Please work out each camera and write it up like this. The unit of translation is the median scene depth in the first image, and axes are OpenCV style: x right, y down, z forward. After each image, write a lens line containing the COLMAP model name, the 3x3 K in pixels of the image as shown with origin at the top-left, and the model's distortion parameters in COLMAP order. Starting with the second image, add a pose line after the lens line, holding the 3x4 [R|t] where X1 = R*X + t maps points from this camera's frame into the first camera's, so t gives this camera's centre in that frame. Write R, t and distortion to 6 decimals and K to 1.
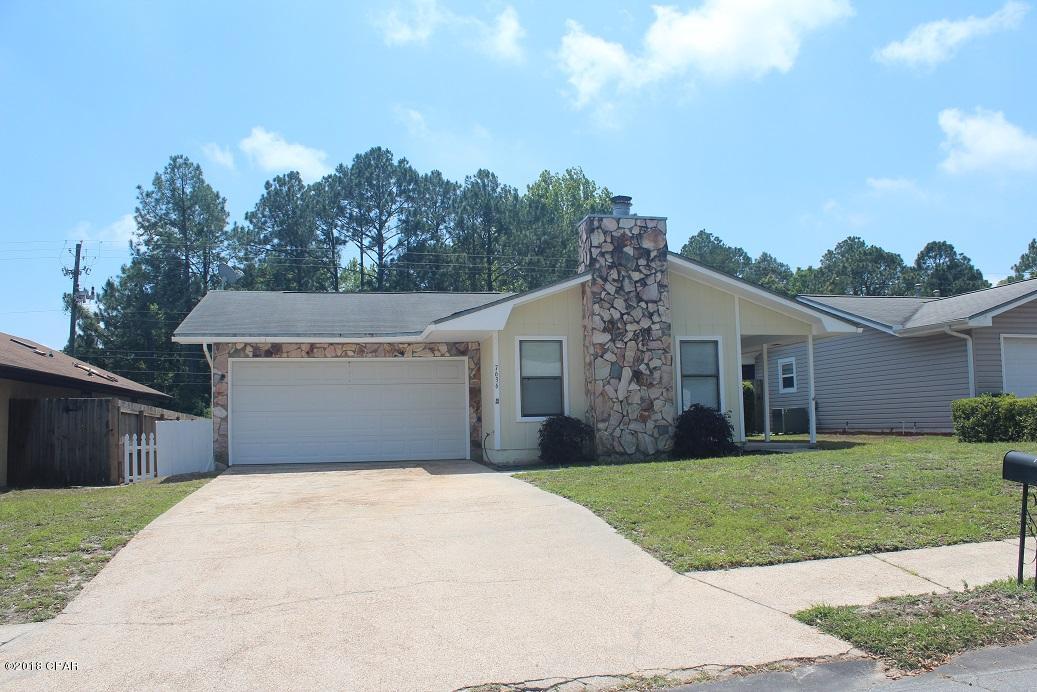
lens RADIAL K [[855.5, 0, 518.5], [0, 855.5, 346.0], [0, 0, 1]] dist [-0.149673, 0.137292]
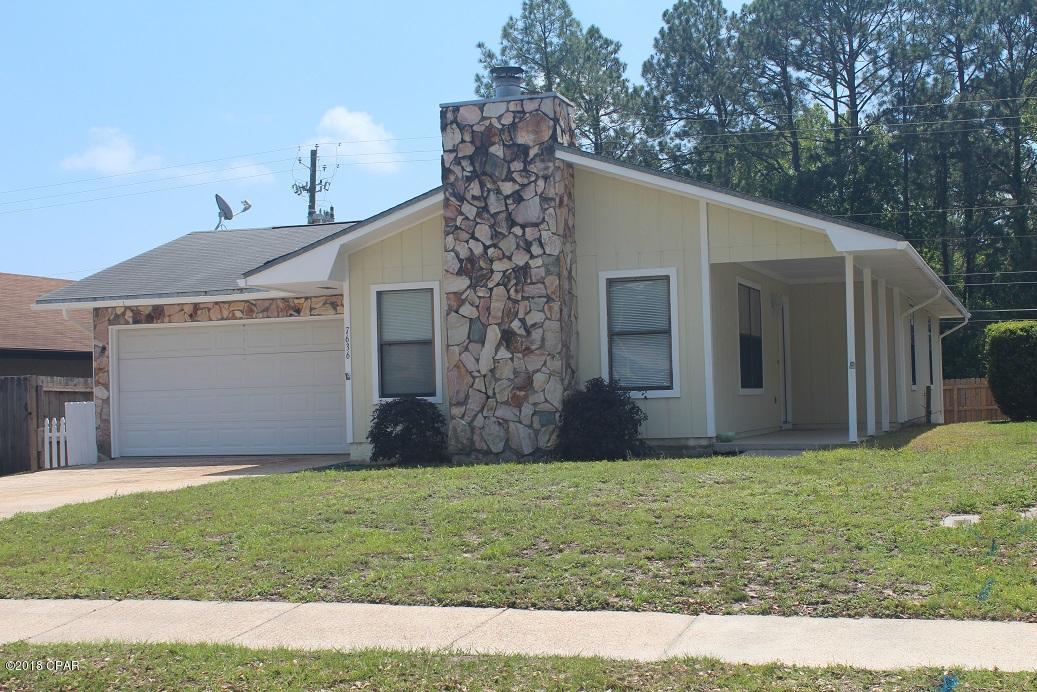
lens RADIAL K [[1402.6, 0, 518.5], [0, 1402.6, 346.0], [0, 0, 1]] dist [-0.025062, 0.008823]
pose [[0.845904, -0.019077, -0.532993, 0.730716], [0.057420, 0.996809, 0.055452, -0.019270], [0.530235, -0.077511, 0.844301, 0.066662]]
